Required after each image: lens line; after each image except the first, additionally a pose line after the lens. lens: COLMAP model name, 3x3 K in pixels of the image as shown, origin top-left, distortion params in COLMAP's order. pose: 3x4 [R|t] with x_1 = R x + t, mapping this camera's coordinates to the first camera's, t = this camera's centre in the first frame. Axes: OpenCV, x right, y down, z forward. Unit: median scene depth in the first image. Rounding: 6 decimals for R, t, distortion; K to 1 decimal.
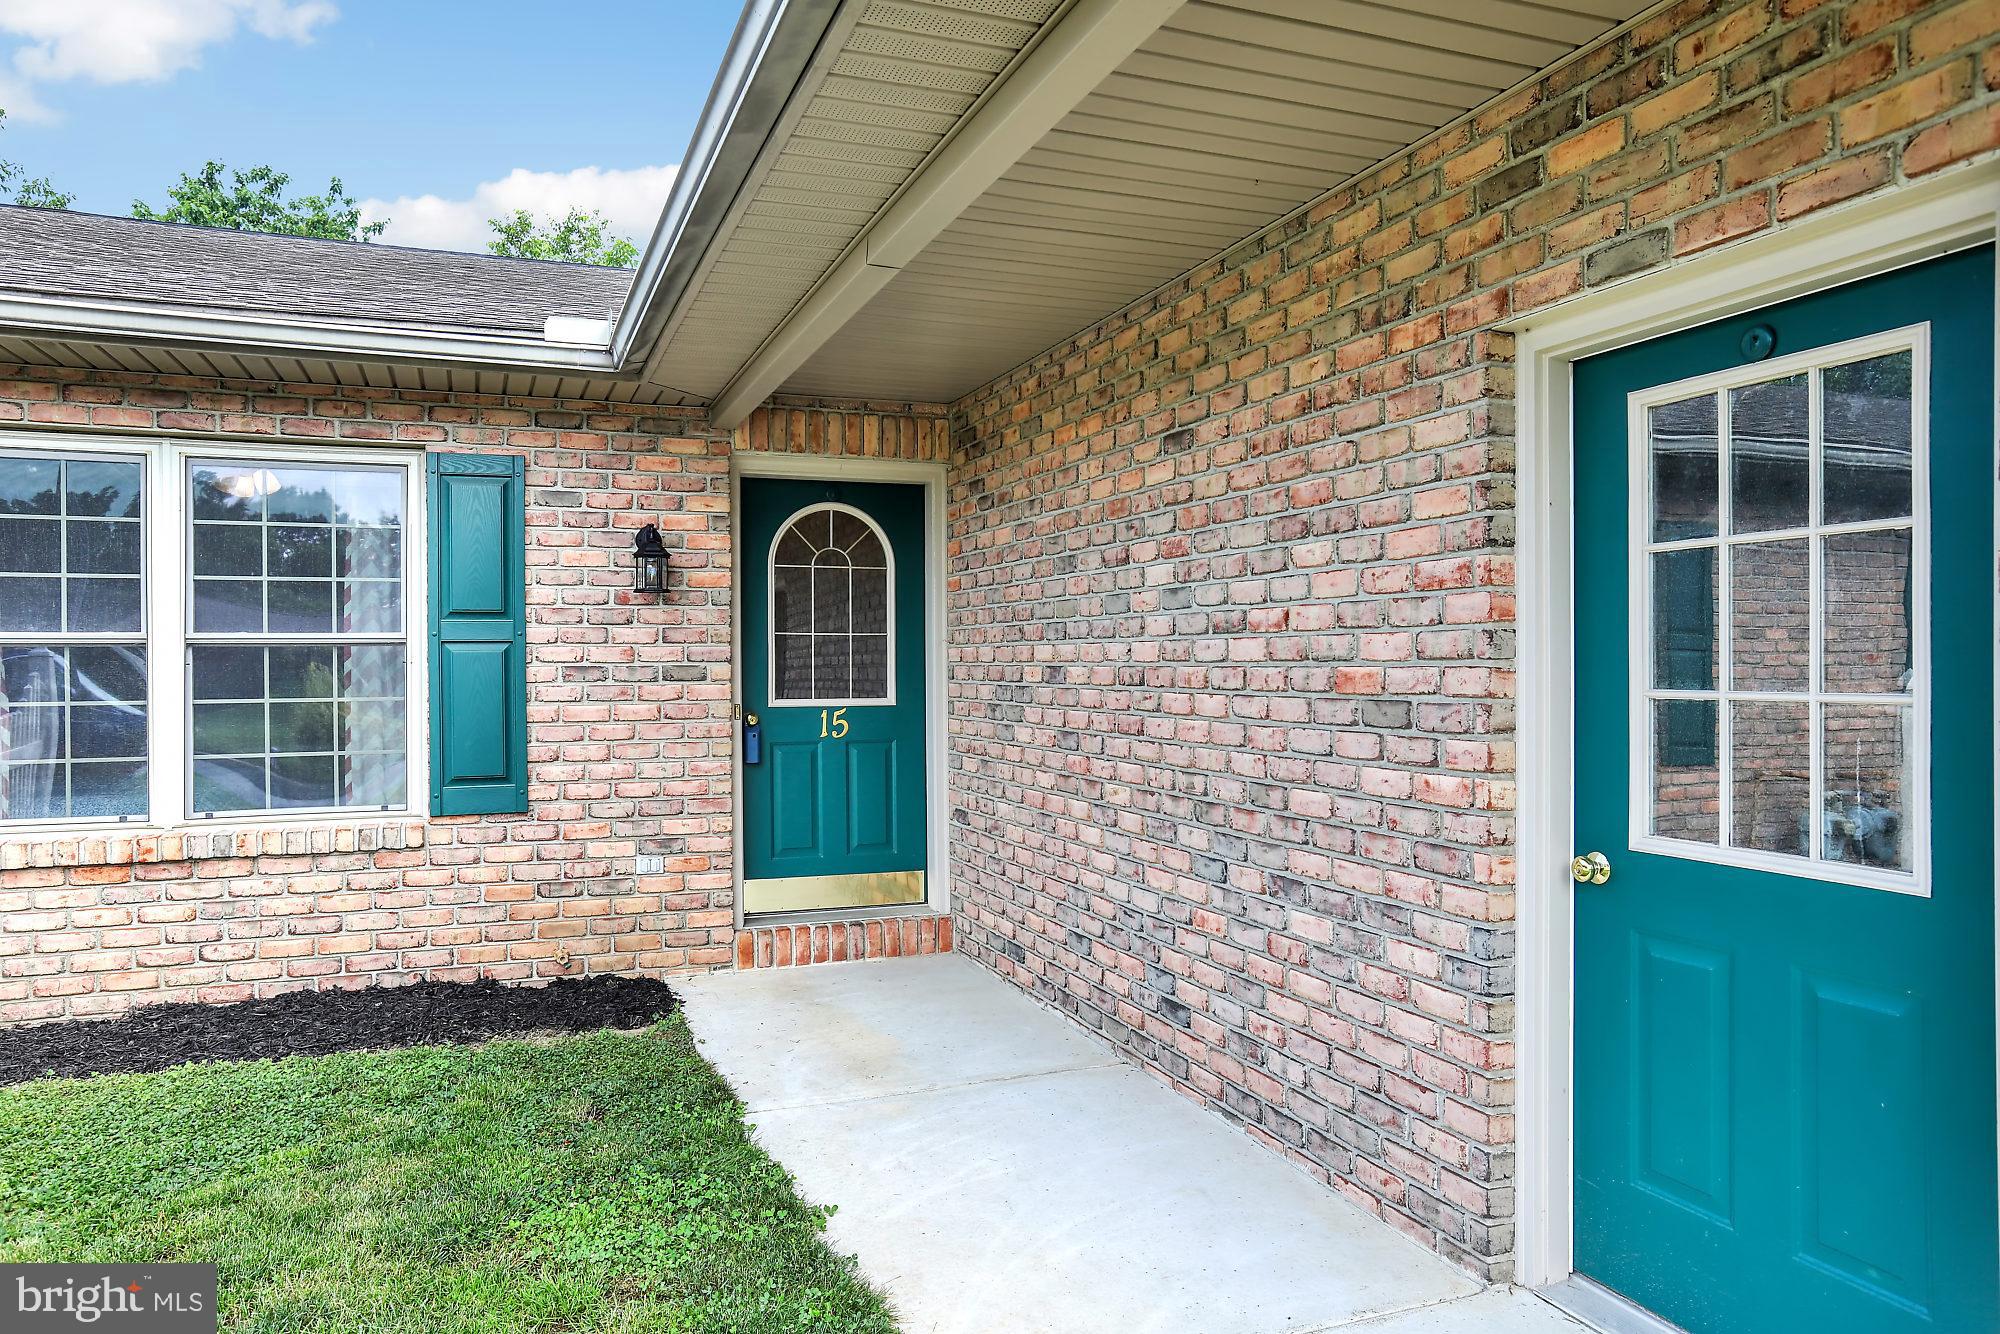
lens RADIAL K [[1235.3, 0, 1000.0], [0, 1235.3, 667.0], [0, 0, 1]] dist [0.002331, 0.001582]
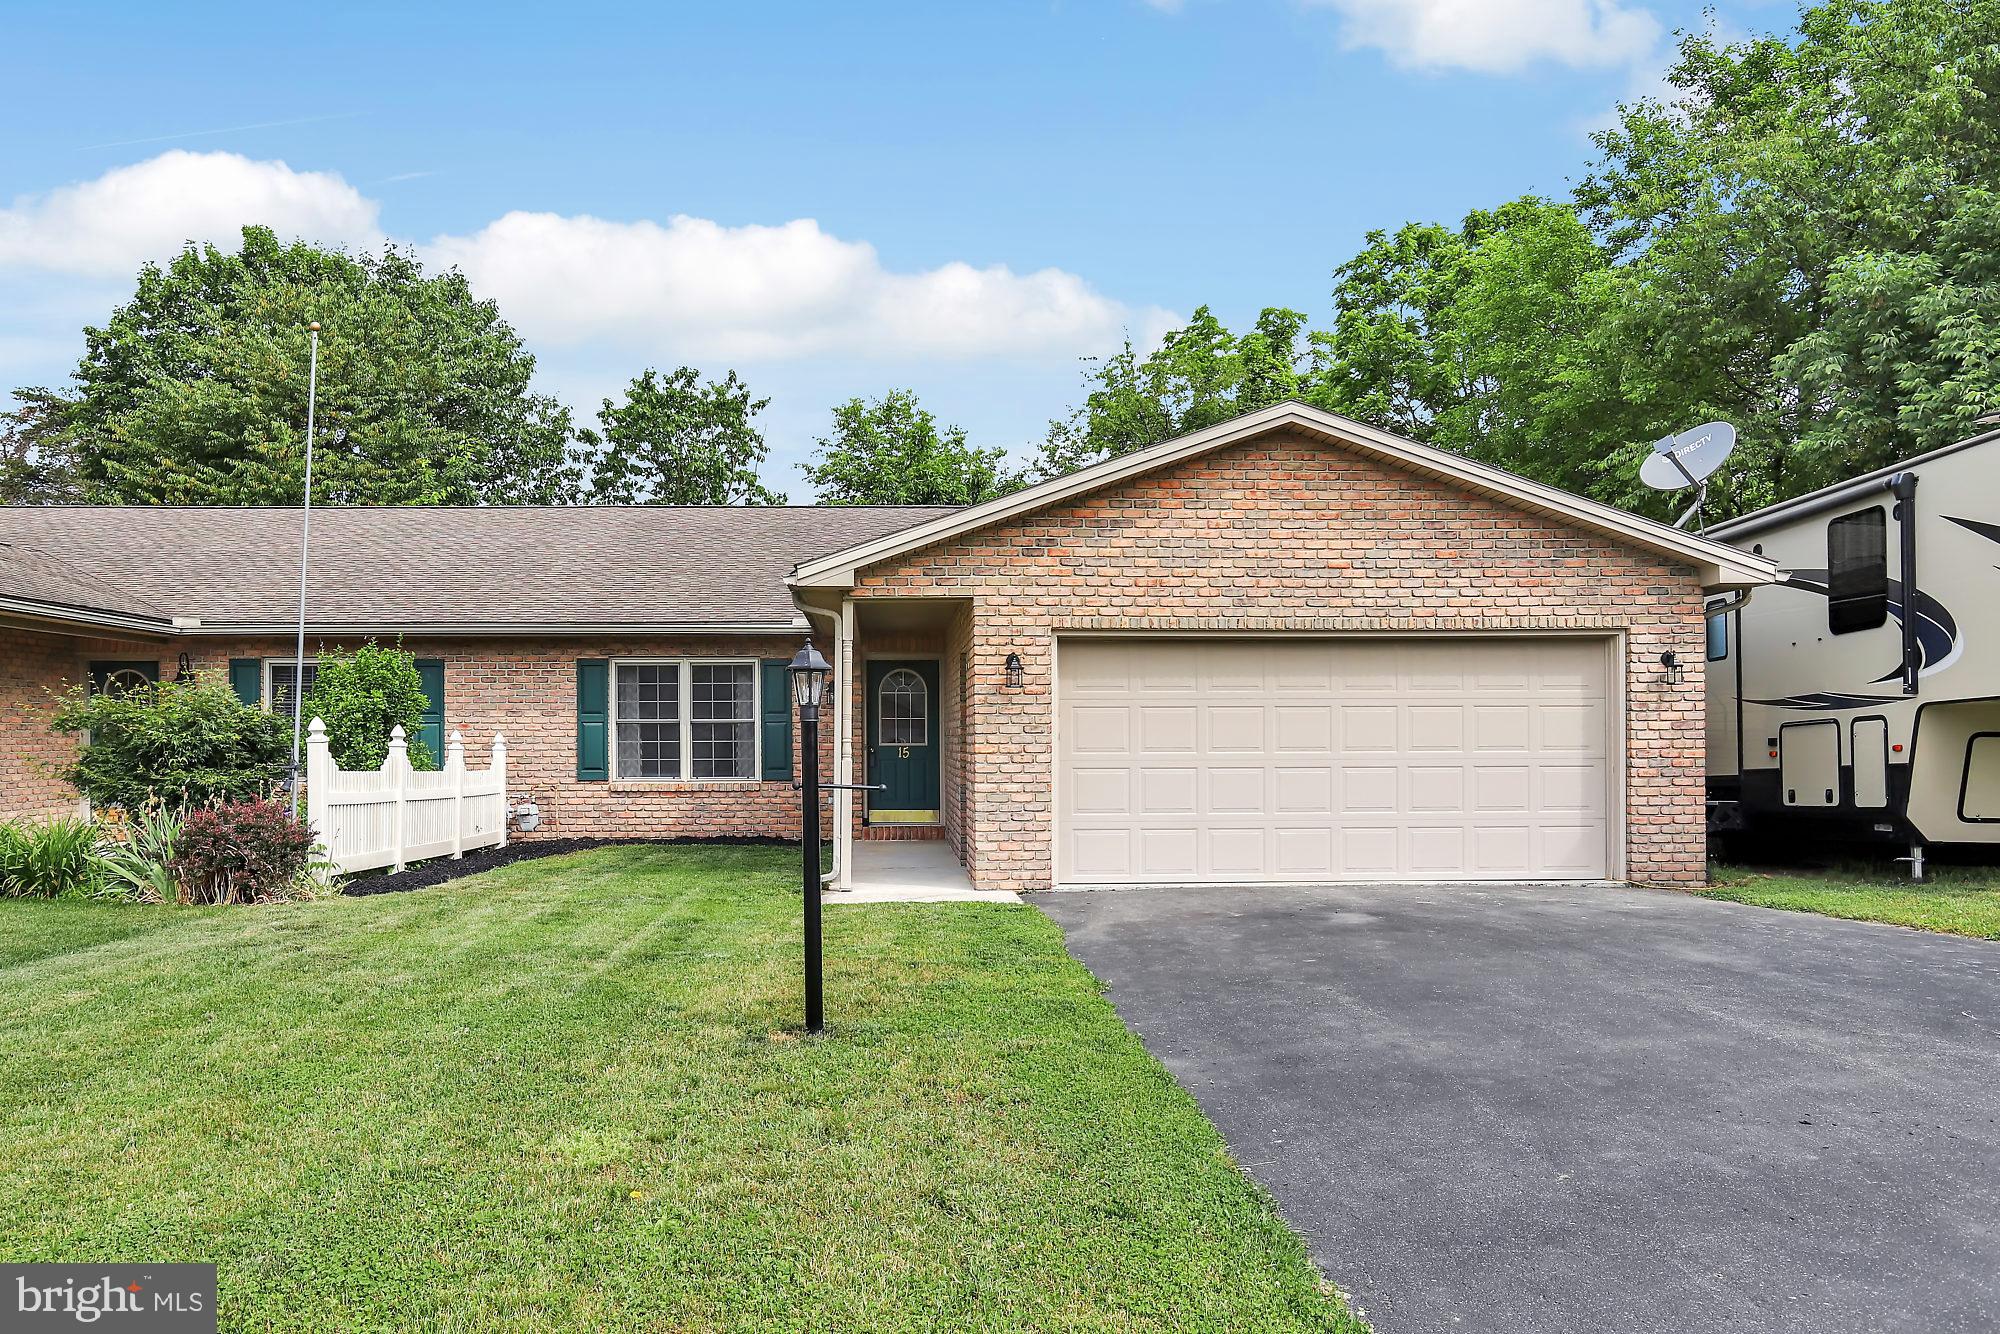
lens RADIAL K [[1295.2, 0, 993.0], [0, 1295.2, 696.1], [0, 0, 1]] dist [-0.000424, 0.002381]
pose [[0.957620, -0.011062, -0.287822, 0.969837], [0.001597, 0.999451, -0.033097, 0.021033], [0.288030, 0.031235, 0.957112, -1.827774]]
